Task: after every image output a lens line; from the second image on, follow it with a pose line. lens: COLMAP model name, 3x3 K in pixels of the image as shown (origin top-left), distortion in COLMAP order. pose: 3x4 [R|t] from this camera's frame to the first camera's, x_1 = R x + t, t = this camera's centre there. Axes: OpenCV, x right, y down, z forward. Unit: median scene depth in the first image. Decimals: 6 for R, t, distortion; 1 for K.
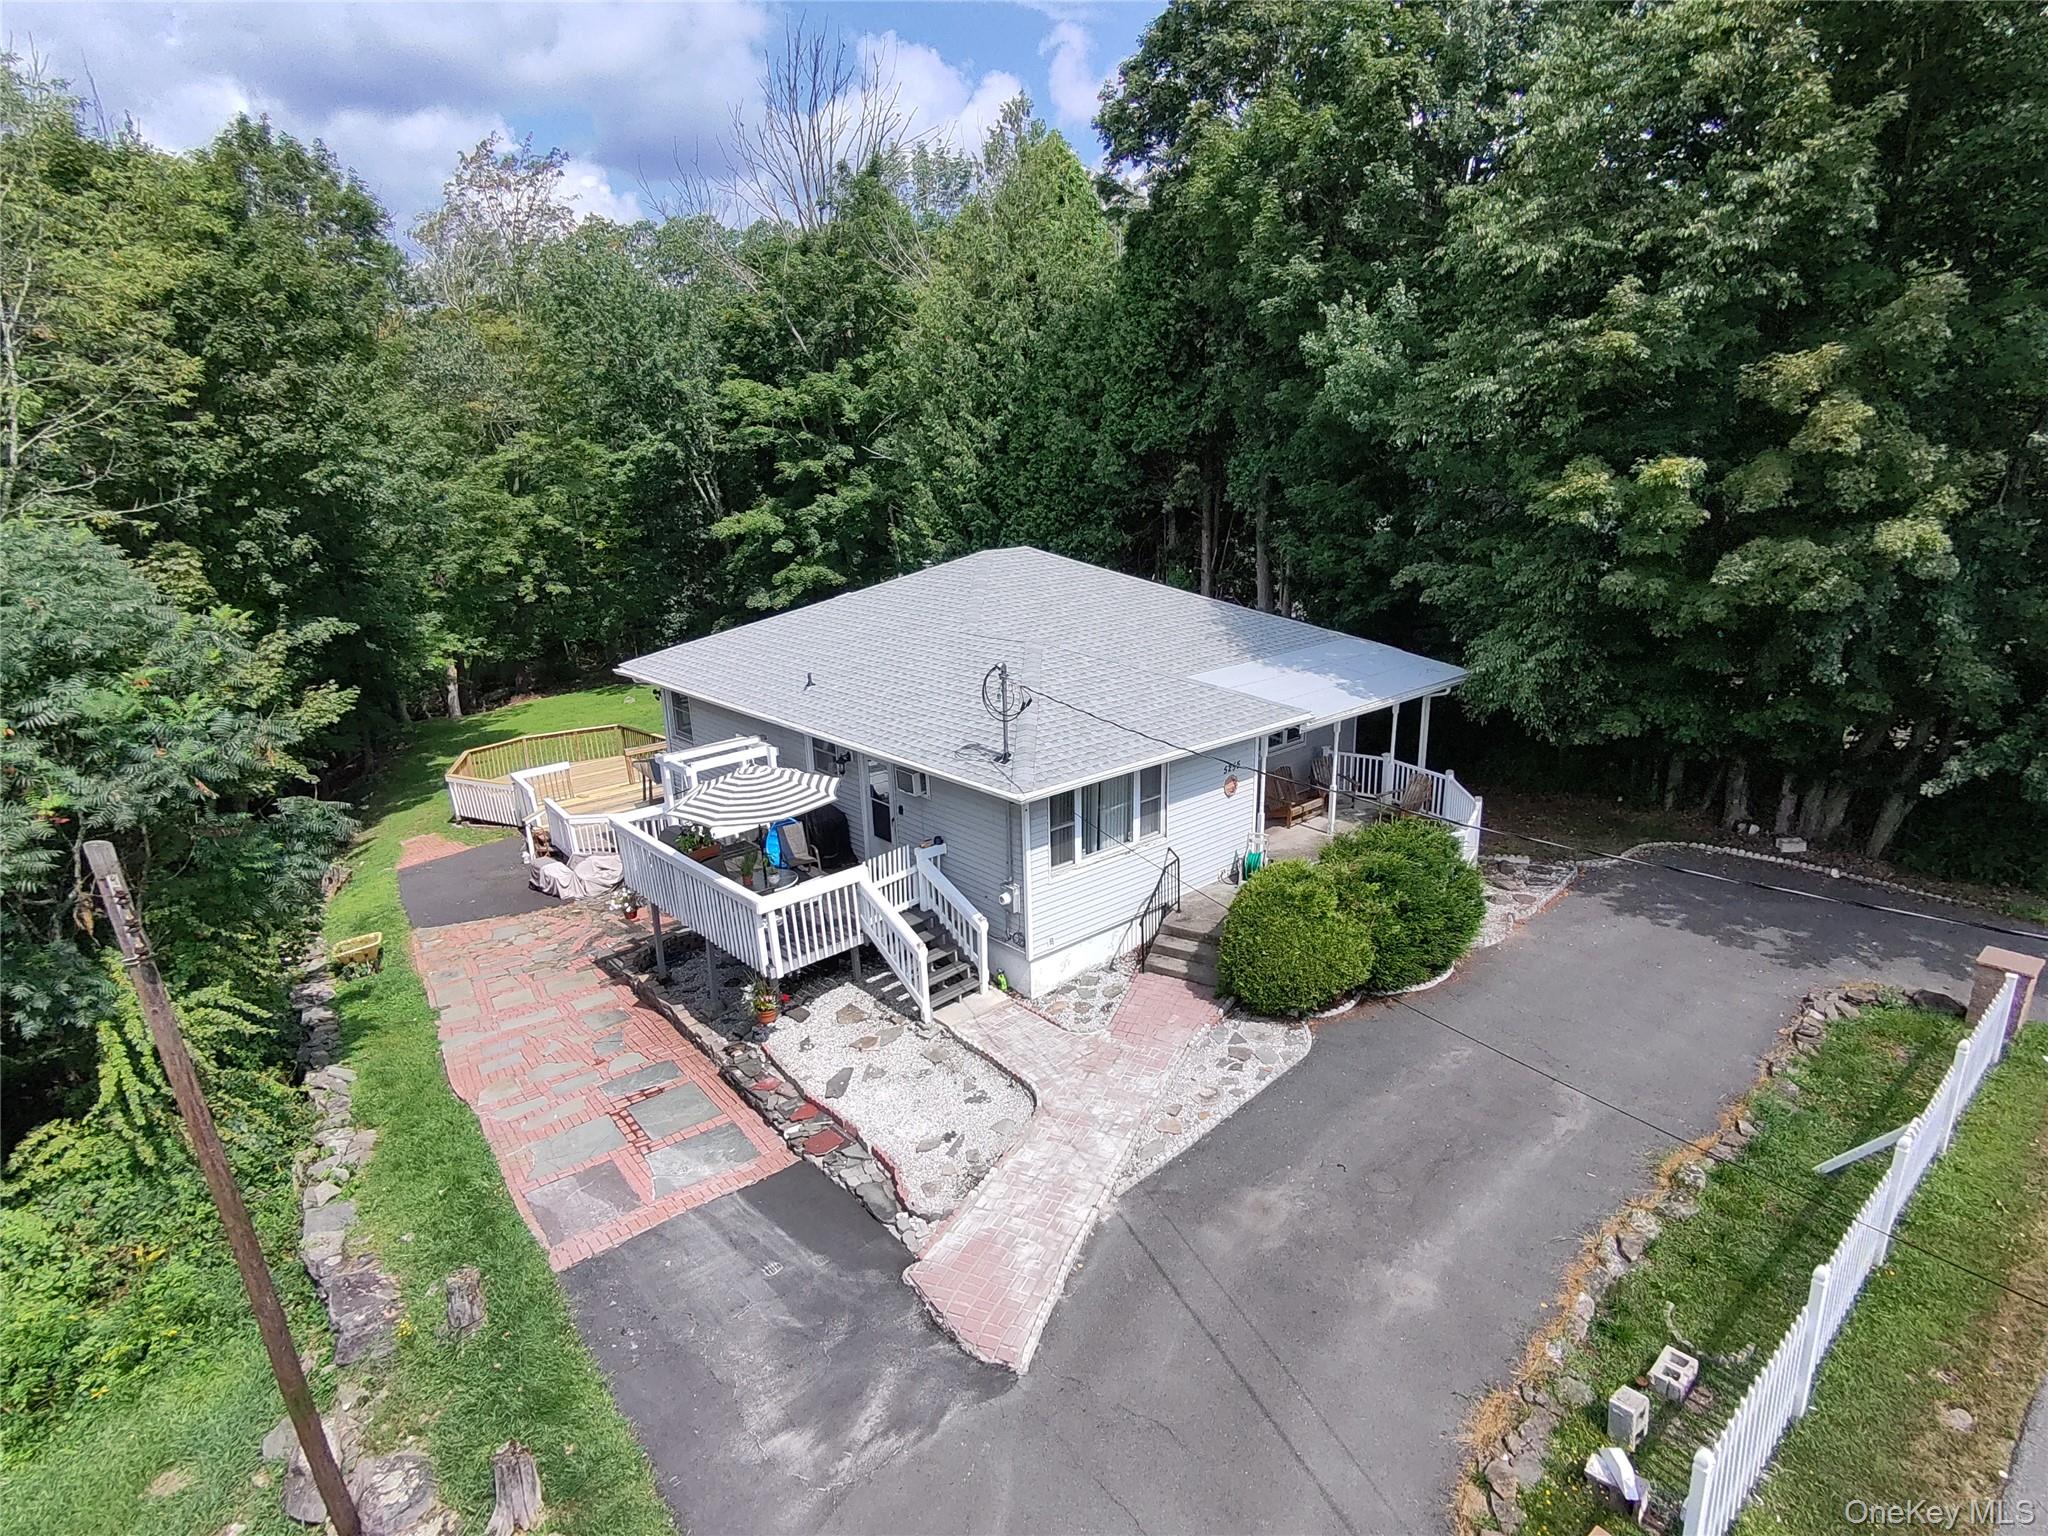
lens RADIAL K [[1100.3, 0, 1051.2], [0, 1100.3, 769.3], [0, 0, 1]] dist [0.005345, -0.005556]
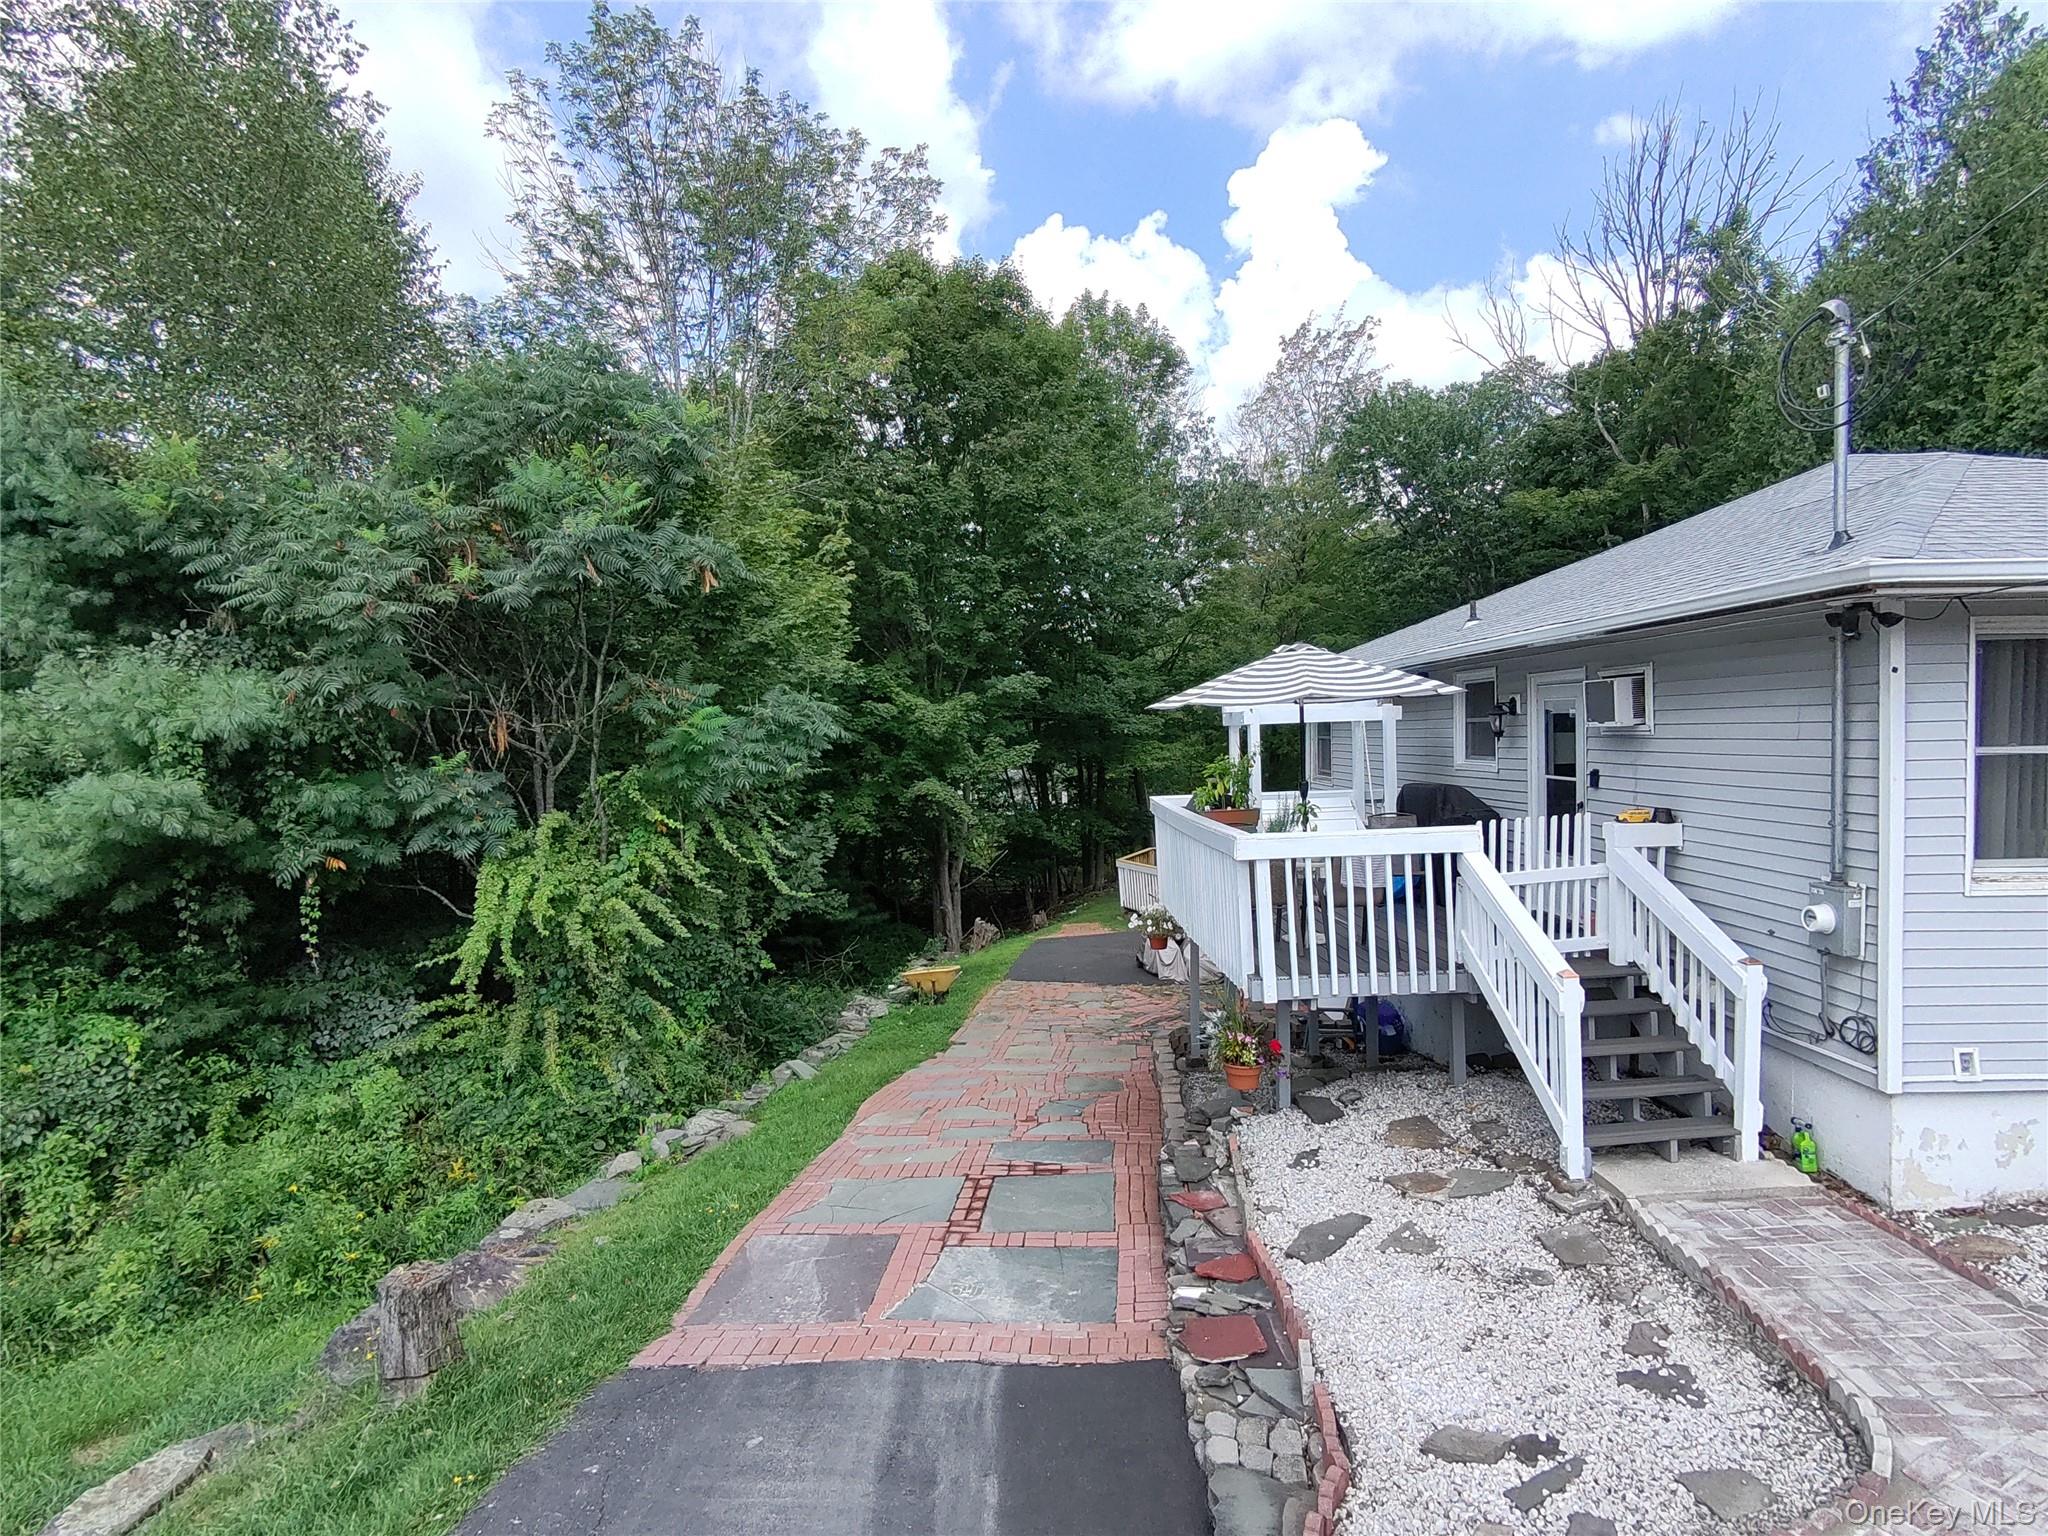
lens RADIAL K [[1100.3, 0, 1044.5], [0, 1100.3, 773.0], [0, 0, 1]] dist [0.005345, -0.005556]
pose [[0.751807, 0.028542, -0.658766, 0.008102], [-0.181508, 0.969424, -0.165141, 0.182004], [0.633910, 0.243725, 0.734000, 0.512448]]
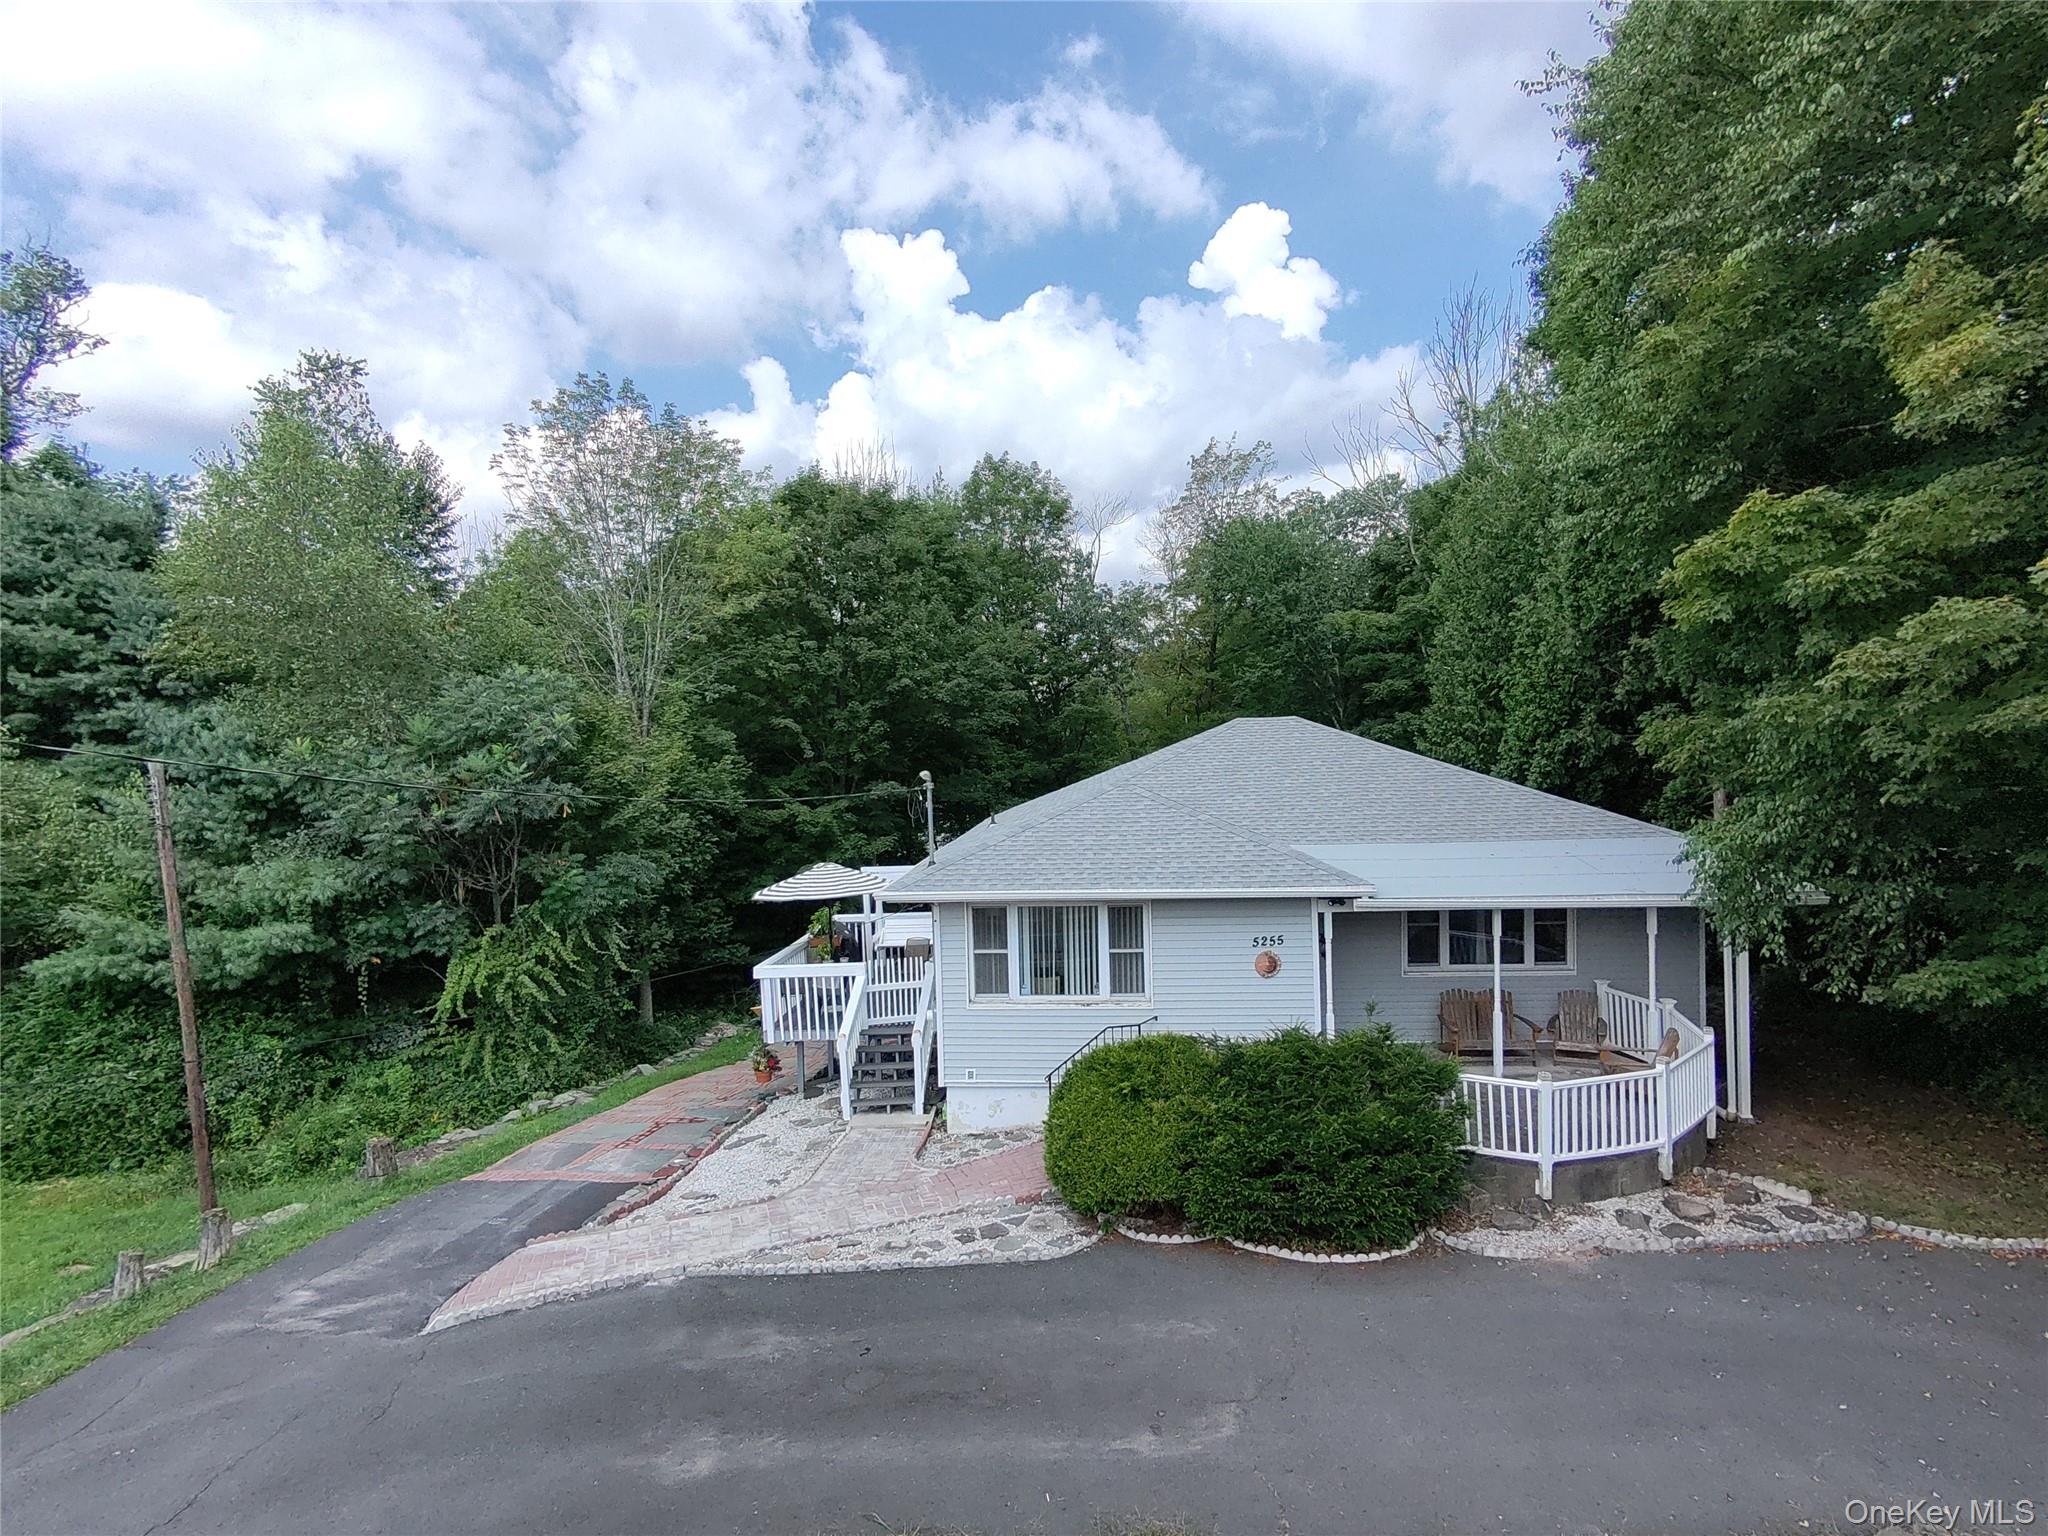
lens RADIAL K [[1100.3, 0, 1040.7], [0, 1100.3, 778.1], [0, 0, 1]] dist [0.005345, -0.005556]
pose [[0.698511, 0.027560, -0.715069, 0.712080], [-0.193640, 0.969258, -0.151799, 0.042937], [0.688902, 0.244499, 0.682374, 0.345738]]
